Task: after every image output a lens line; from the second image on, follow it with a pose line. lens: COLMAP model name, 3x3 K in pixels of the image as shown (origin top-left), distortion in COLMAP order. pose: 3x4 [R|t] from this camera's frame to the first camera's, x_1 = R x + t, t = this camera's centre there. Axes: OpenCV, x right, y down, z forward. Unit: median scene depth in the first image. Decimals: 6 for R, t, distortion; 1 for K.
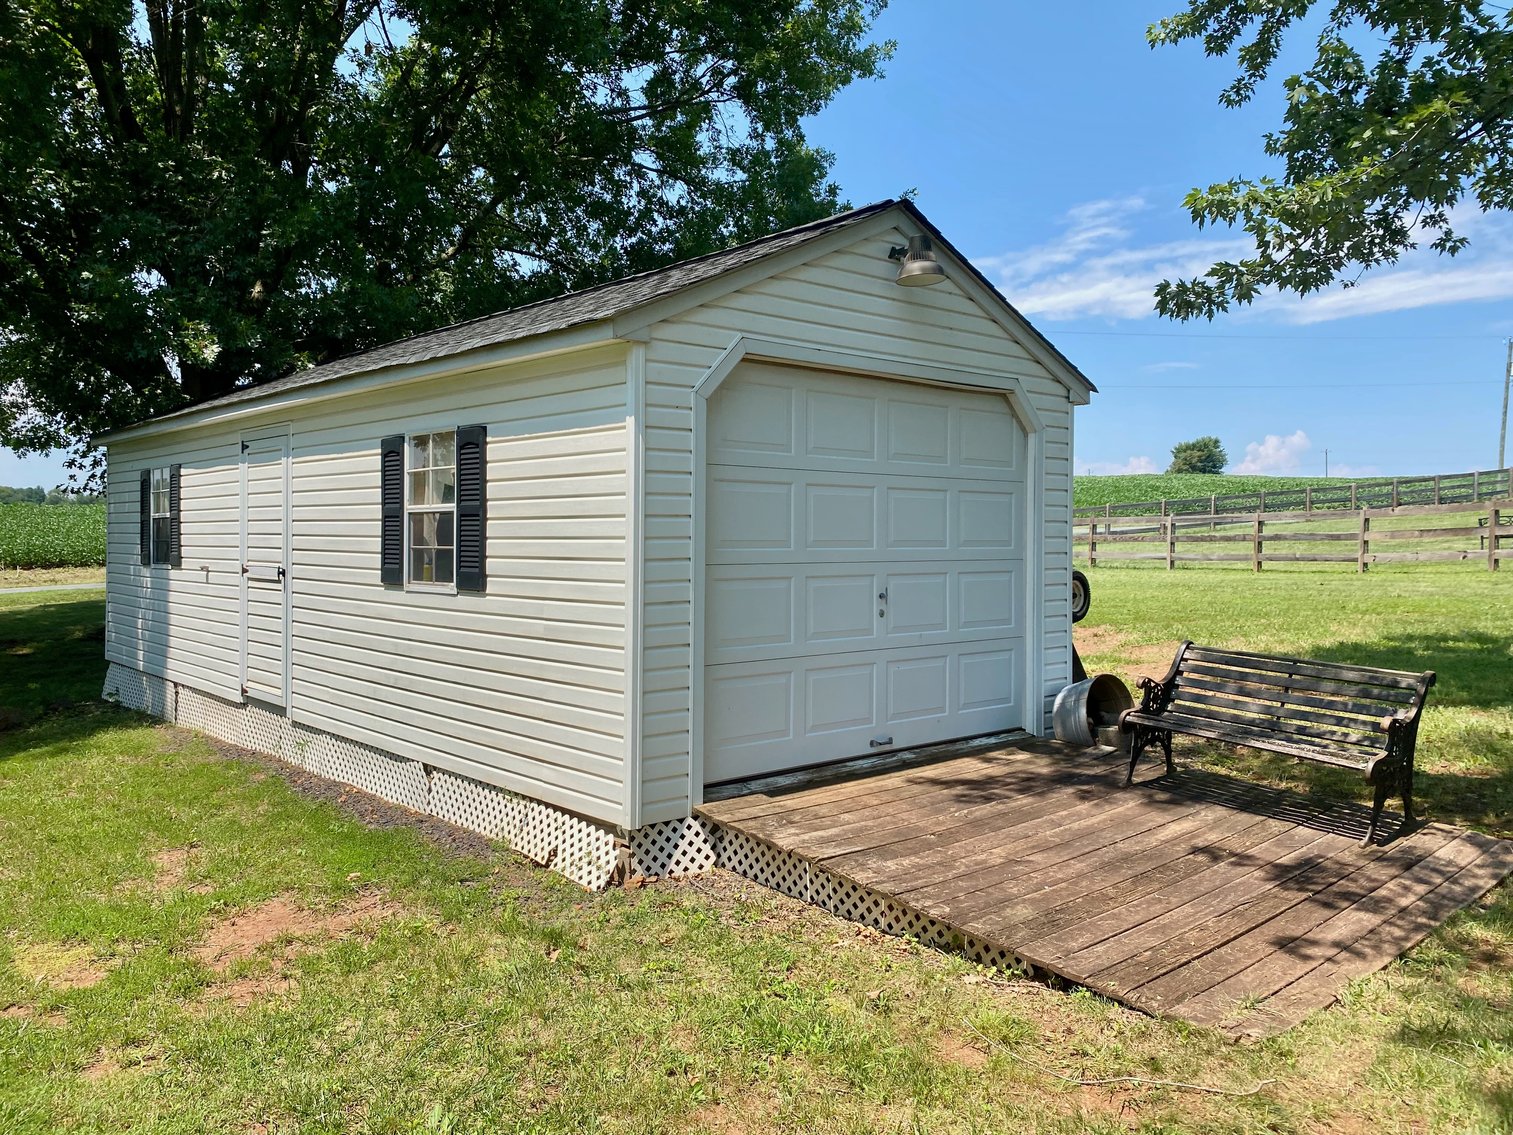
lens RADIAL K [[1151.8, 0, 756.5], [0, 1151.8, 567.5], [0, 0, 1]] dist [0.050979, -0.086442]
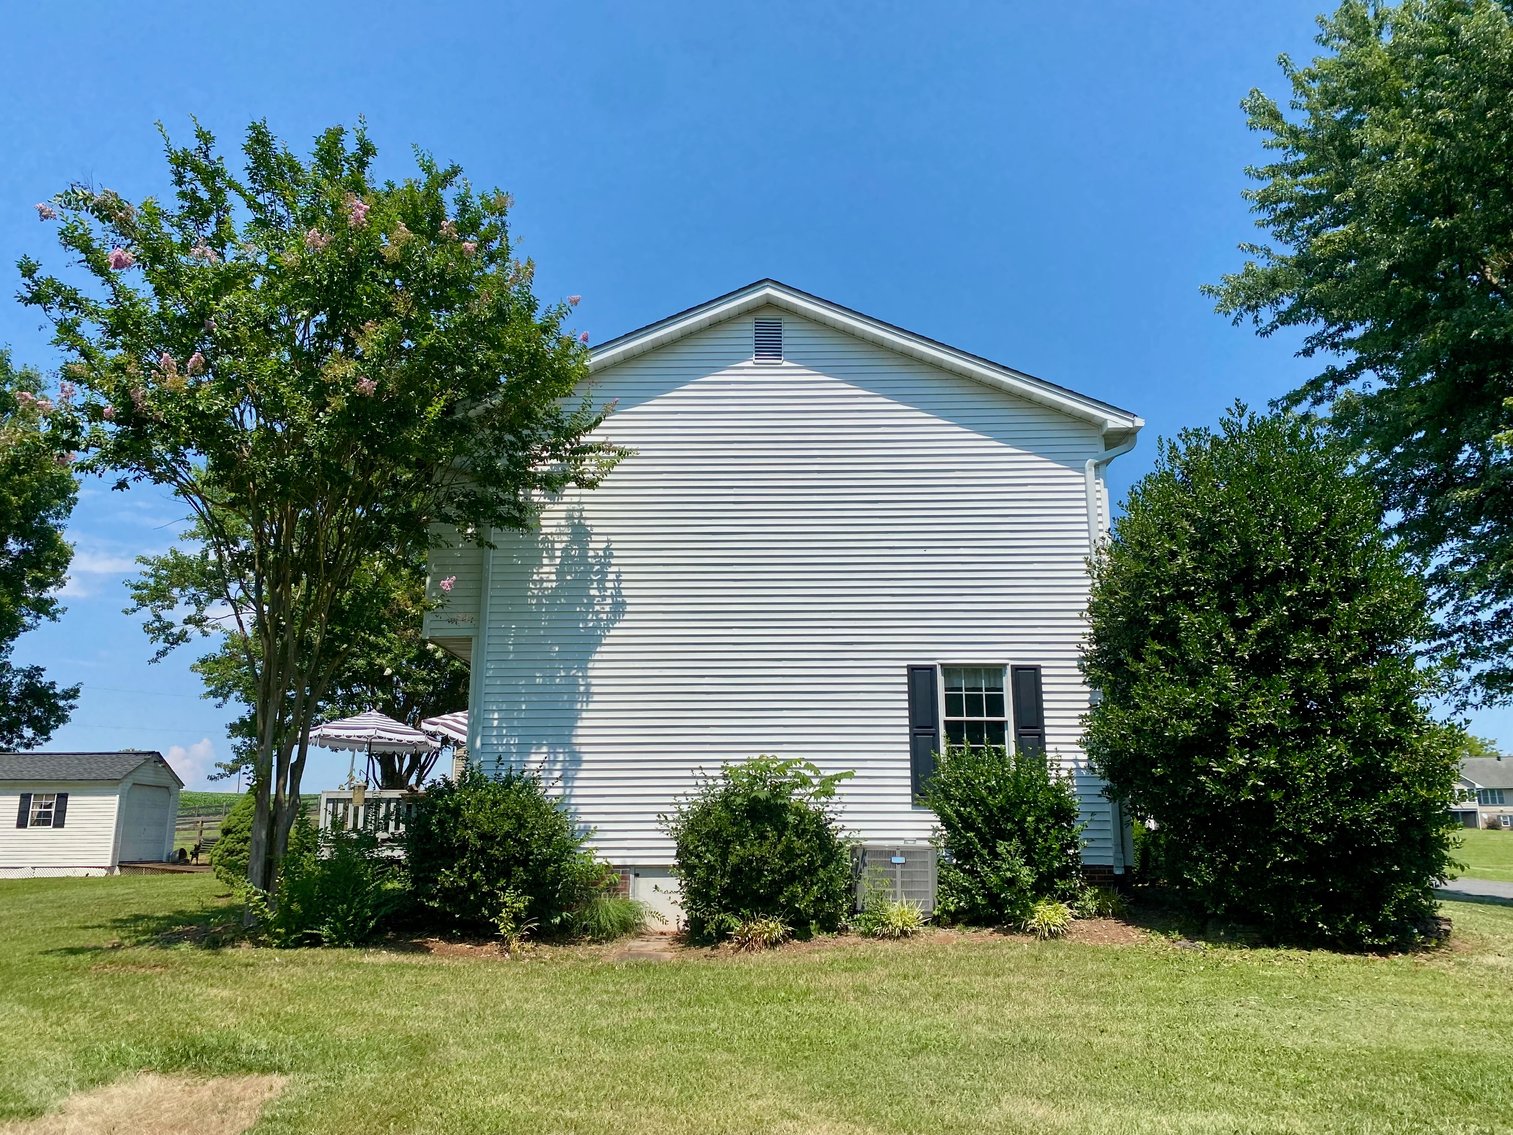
lens RADIAL K [[1151.8, 0, 756.5], [0, 1151.8, 567.5], [0, 0, 1]] dist [0.050979, -0.086442]
pose [[0.671723, 0.169465, 0.721158, -2.044592], [0.031840, 0.965979, -0.256653, 0.319928], [-0.740118, 0.195361, 0.643475, -4.687655]]
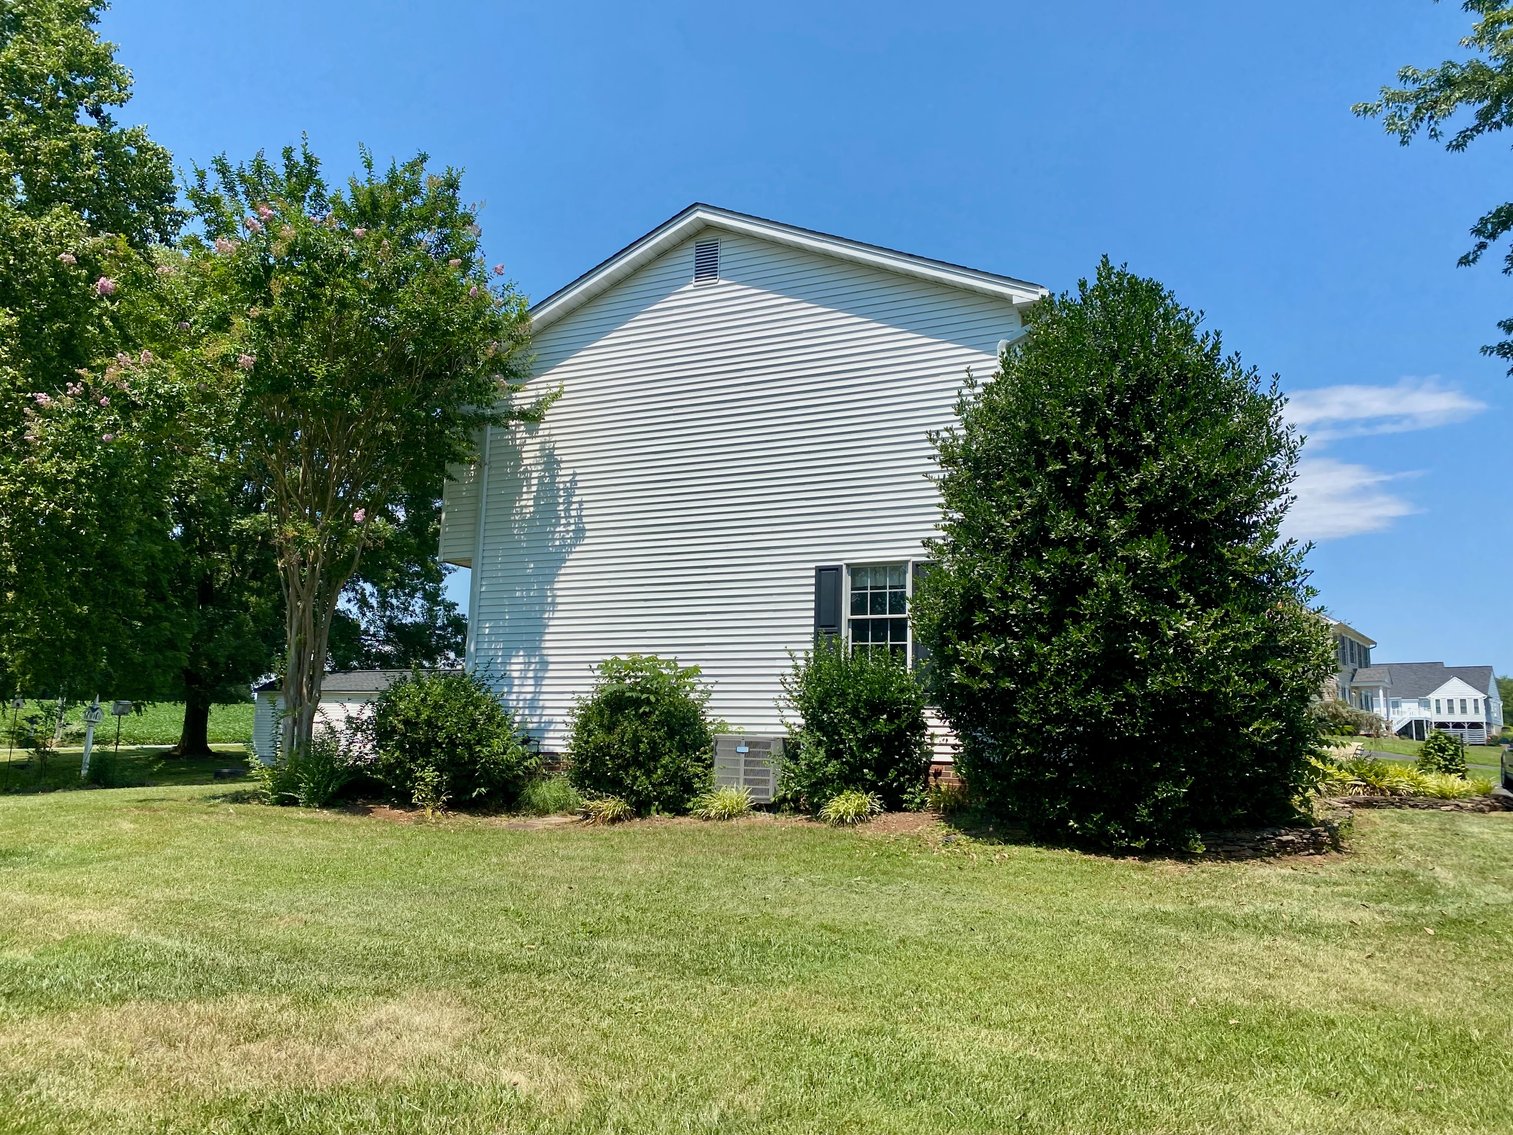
lens RADIAL K [[1139.3, 0, 756.5], [0, 1139.3, 567.5], [0, 0, 1]] dist [0.060278, -0.073919]
pose [[0.913796, 0.086969, 0.396754, -1.162298], [-0.006806, 0.979949, -0.199130, 0.393198], [-0.406117, 0.179264, 0.896065, -5.434922]]
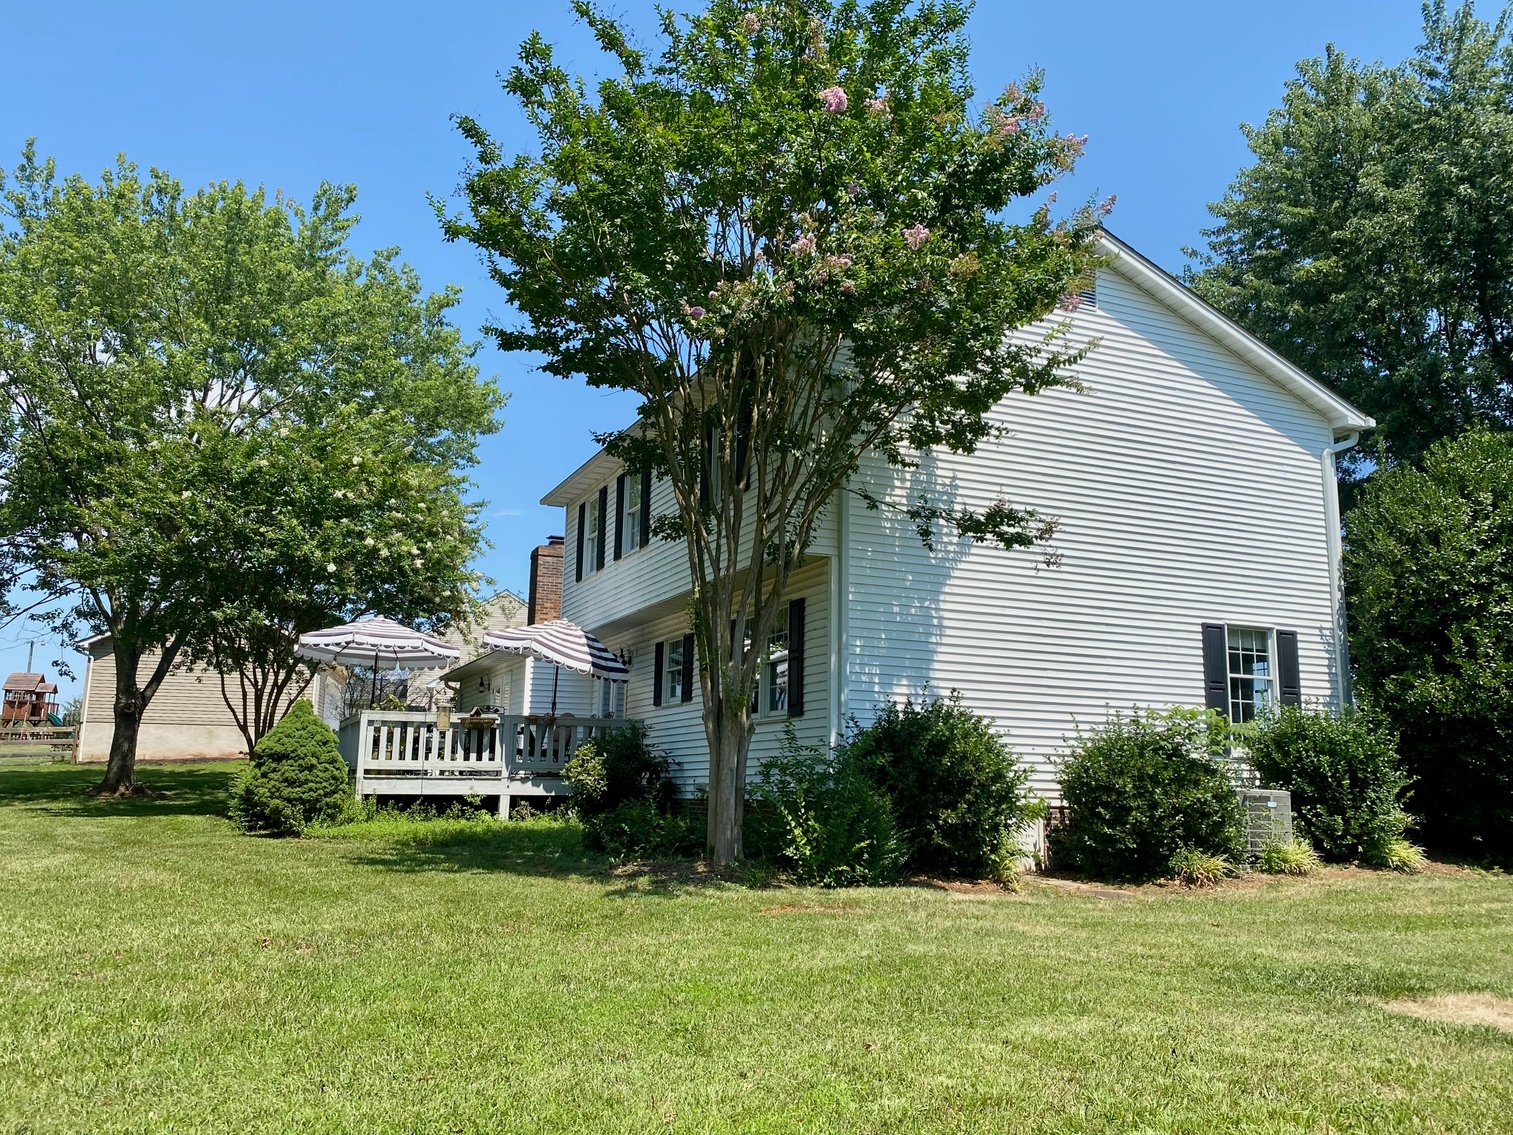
lens RADIAL K [[1245.3, 0, 756.5], [0, 1245.3, 567.5], [0, 0, 1]] dist [0.106911, -0.181242]
pose [[0.292908, 0.172744, 0.940407, -2.958699], [0.021980, 0.982068, -0.187242, 0.289120], [-0.955888, 0.075515, 0.283858, -3.228714]]
